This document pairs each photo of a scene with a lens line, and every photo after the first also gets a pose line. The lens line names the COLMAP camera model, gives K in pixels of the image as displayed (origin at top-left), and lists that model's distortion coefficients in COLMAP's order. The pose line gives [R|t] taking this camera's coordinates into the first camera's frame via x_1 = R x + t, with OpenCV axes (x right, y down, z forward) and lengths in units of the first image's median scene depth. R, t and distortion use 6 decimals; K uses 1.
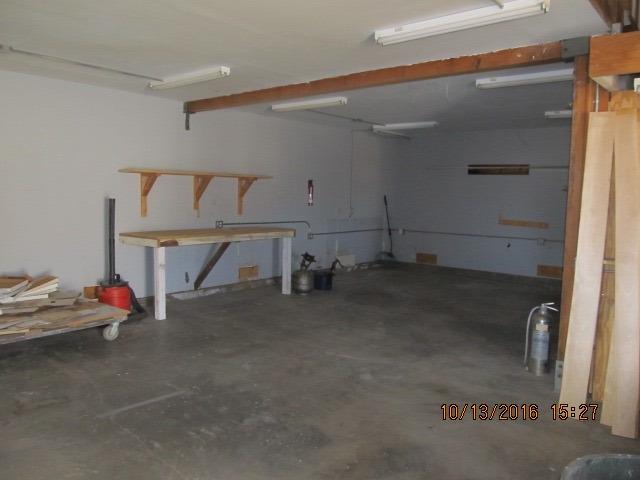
lens RADIAL K [[525.3, 0, 322.3], [0, 525.3, 239.2], [0, 0, 1]] dist [-0.062167, 0.033251]
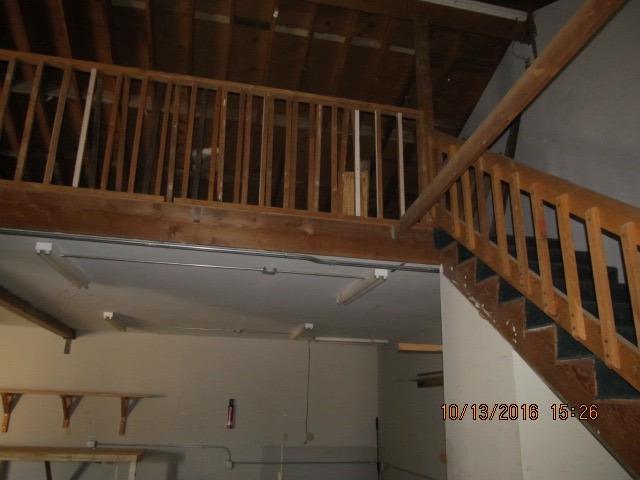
lens RADIAL K [[525.3, 0, 318.4], [0, 525.3, 242.5], [0, 0, 1]] dist [-0.062167, 0.033251]
pose [[0.791205, -0.191048, -0.580943, 0.871043], [-0.055352, 0.923680, -0.379146, -0.036286], [0.609041, 0.332138, 0.720245, 0.441049]]
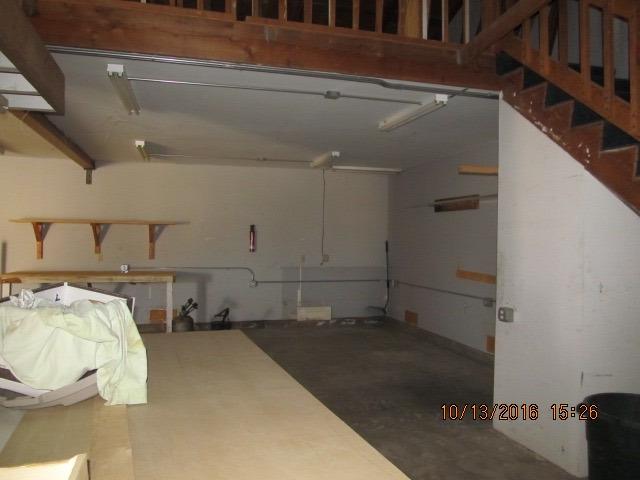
lens RADIAL K [[525.3, 0, 319.9], [0, 525.3, 239.7], [0, 0, 1]] dist [-0.062167, 0.033251]
pose [[0.822138, -0.012726, -0.569146, 0.803317], [-0.042400, 0.995605, -0.083509, -0.013945], [0.567707, 0.092787, 0.817985, 0.365204]]
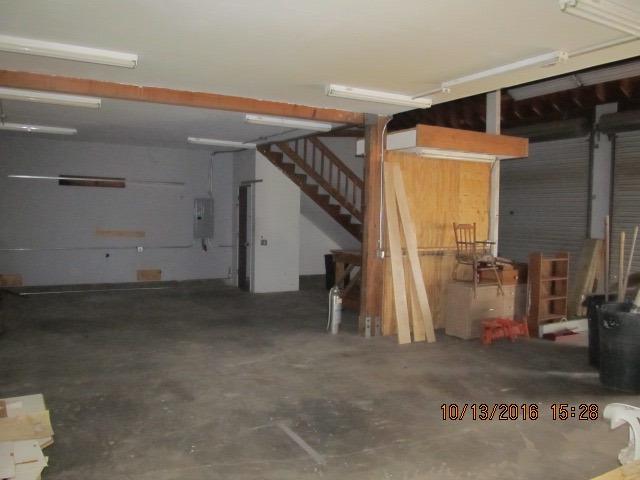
lens RADIAL K [[525.3, 0, 320.1], [0, 525.3, 238.6], [0, 0, 1]] dist [-0.062167, 0.033251]
pose [[0.359109, -0.058056, 0.931488, -0.591847], [0.069403, 0.996961, 0.035381, -0.037724], [-0.930712, 0.051942, 0.362047, 0.308949]]
